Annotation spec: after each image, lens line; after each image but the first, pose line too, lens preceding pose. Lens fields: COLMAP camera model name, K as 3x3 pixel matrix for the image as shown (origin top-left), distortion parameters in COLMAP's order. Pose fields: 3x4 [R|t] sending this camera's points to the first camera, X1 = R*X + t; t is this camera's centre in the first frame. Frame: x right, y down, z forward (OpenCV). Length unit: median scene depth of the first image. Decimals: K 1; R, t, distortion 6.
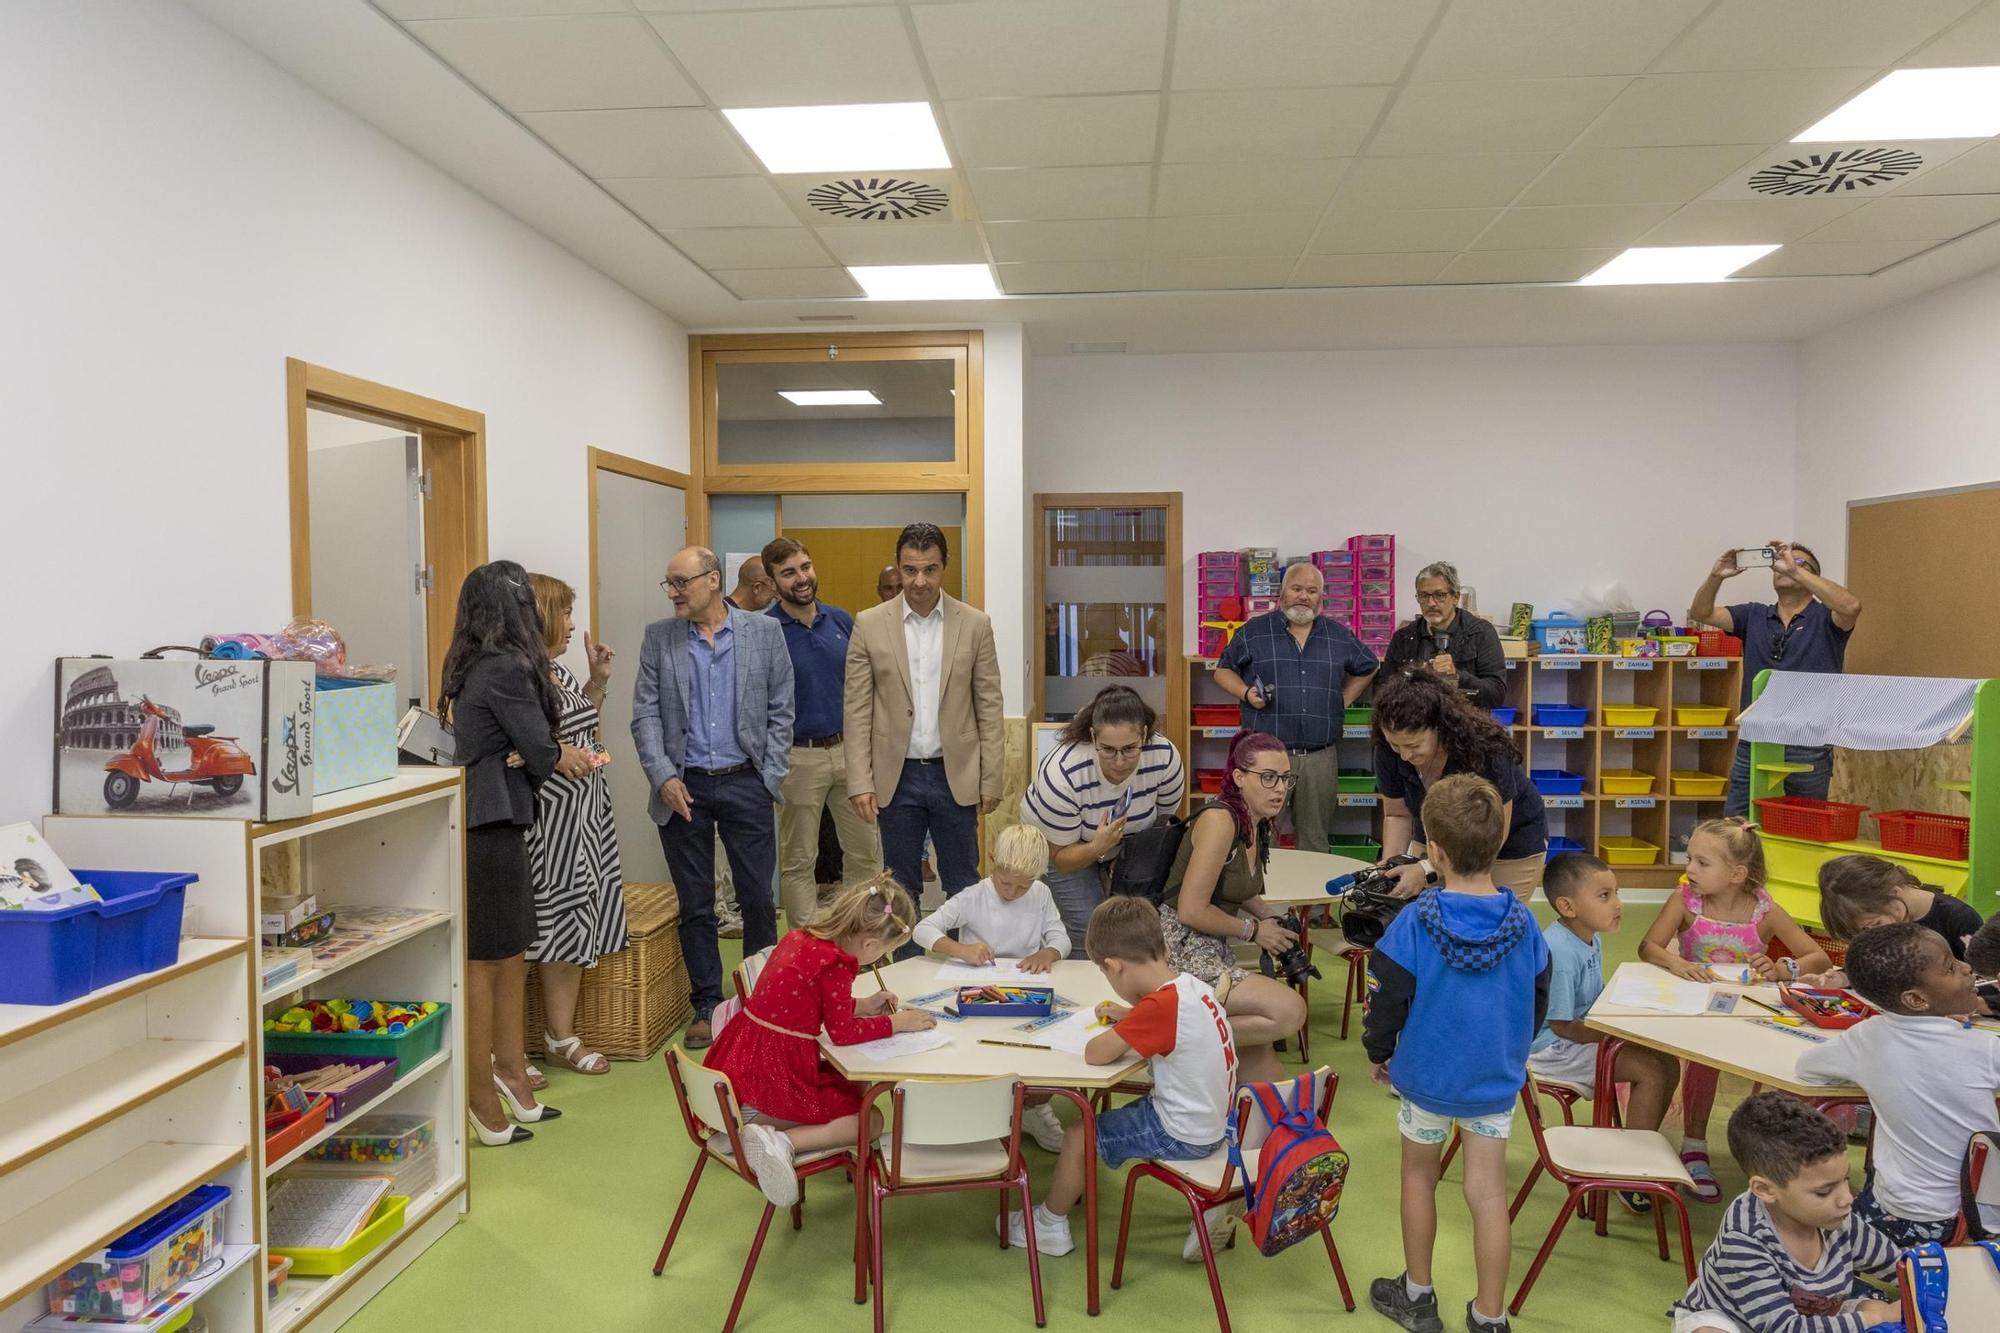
lens RADIAL K [[1386.7, 0, 943.4], [0, 1386.7, 674.2], [0, 0, 1]] dist [0.027570, -0.004191]
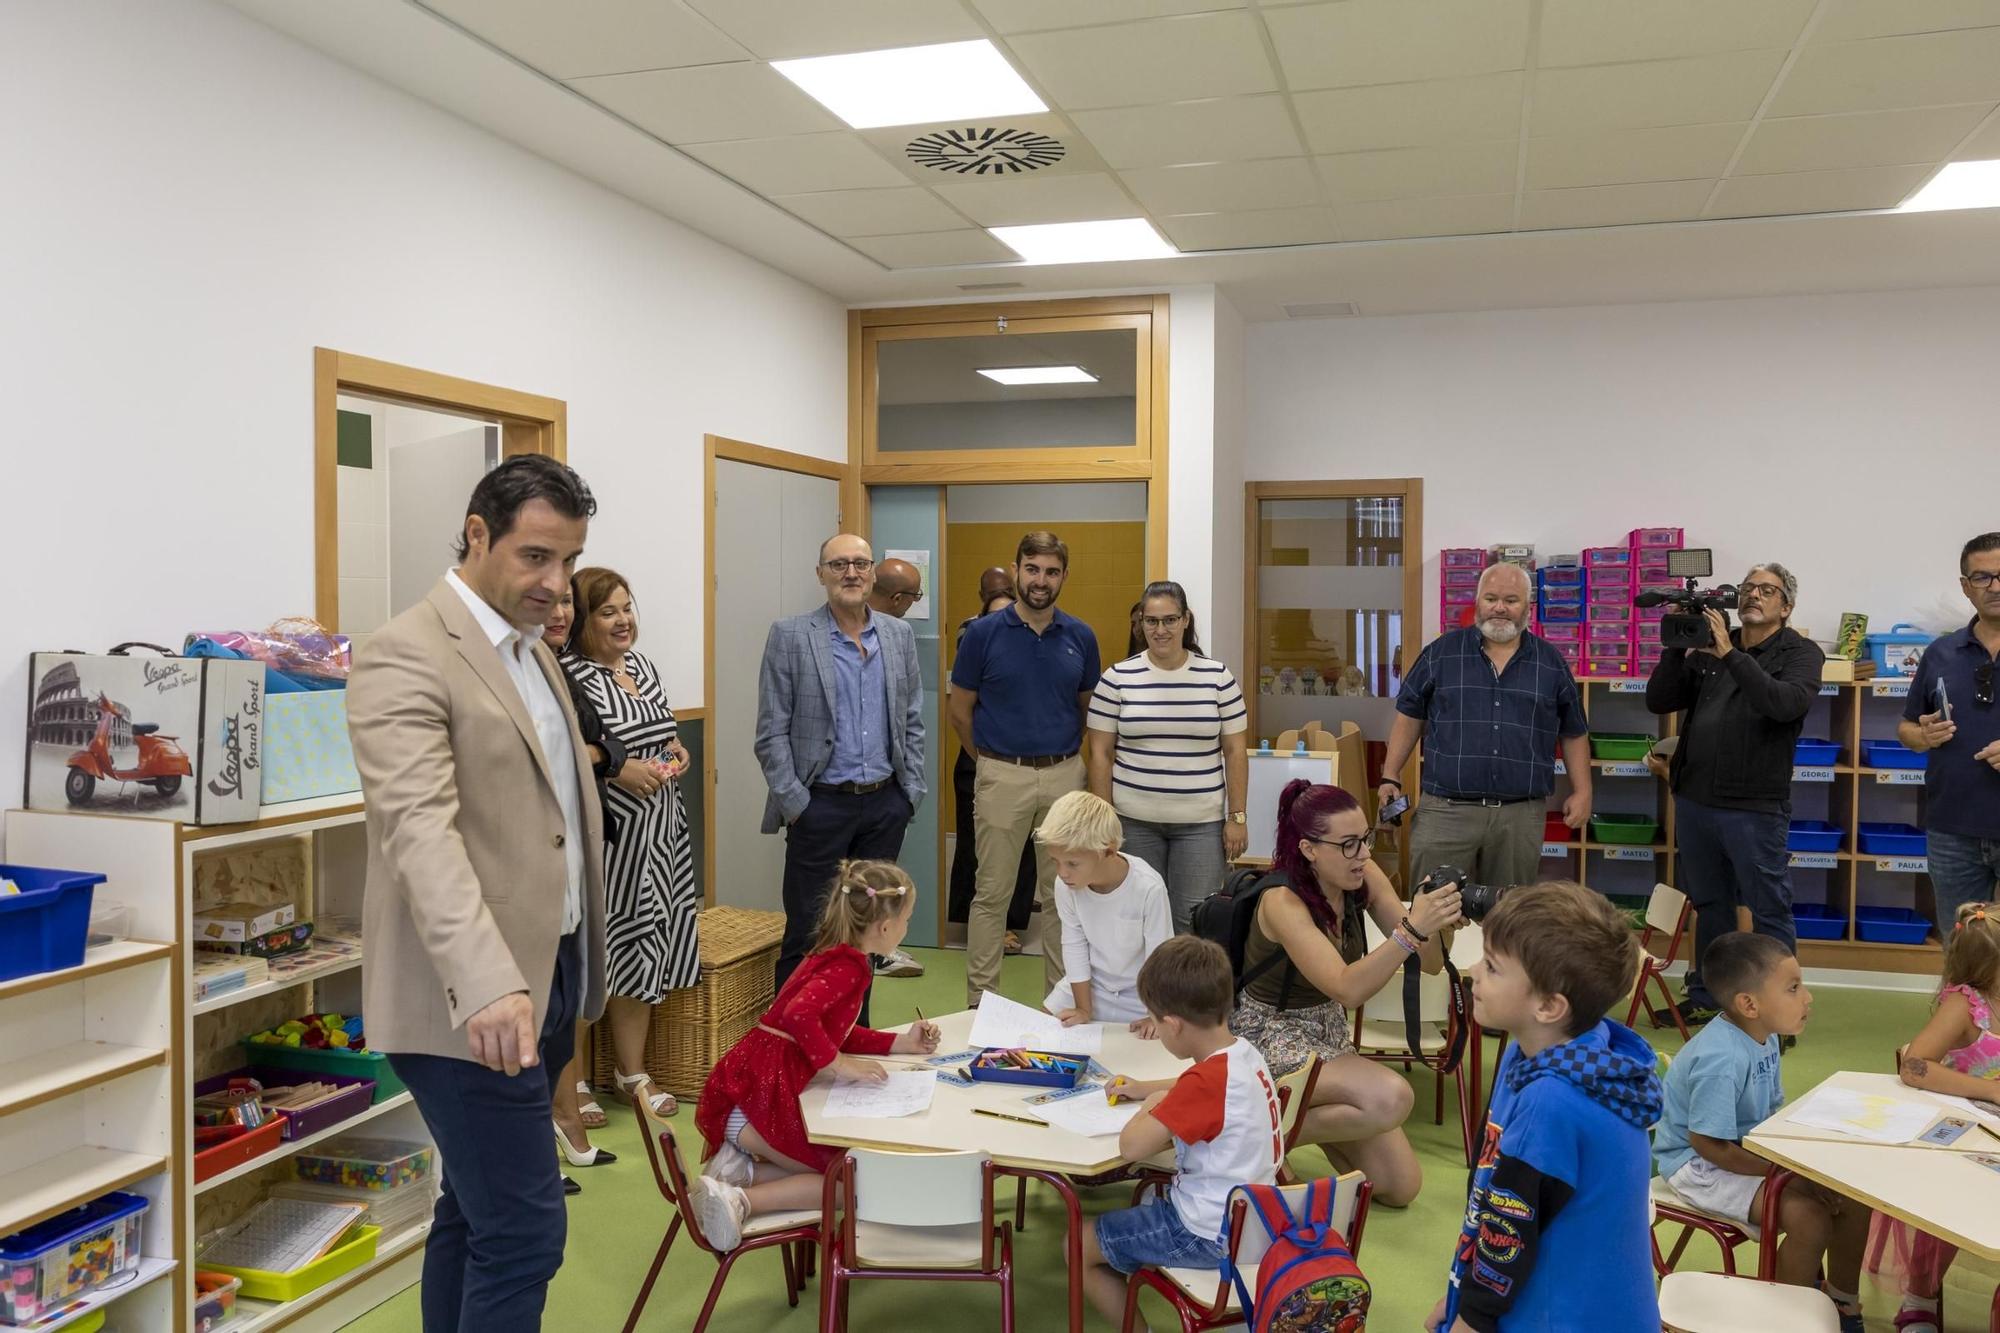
lens RADIAL K [[1559.9, 0, 1000.0], [0, 1559.9, 666.5], [0, 0, 1]] dist [-0.001885, 0.013363]
pose [[0.977531, 0.015765, -0.210203, 0.246442], [-0.018734, 0.999751, -0.012142, -0.001193], [0.209960, 0.015808, 0.977582, 0.048709]]
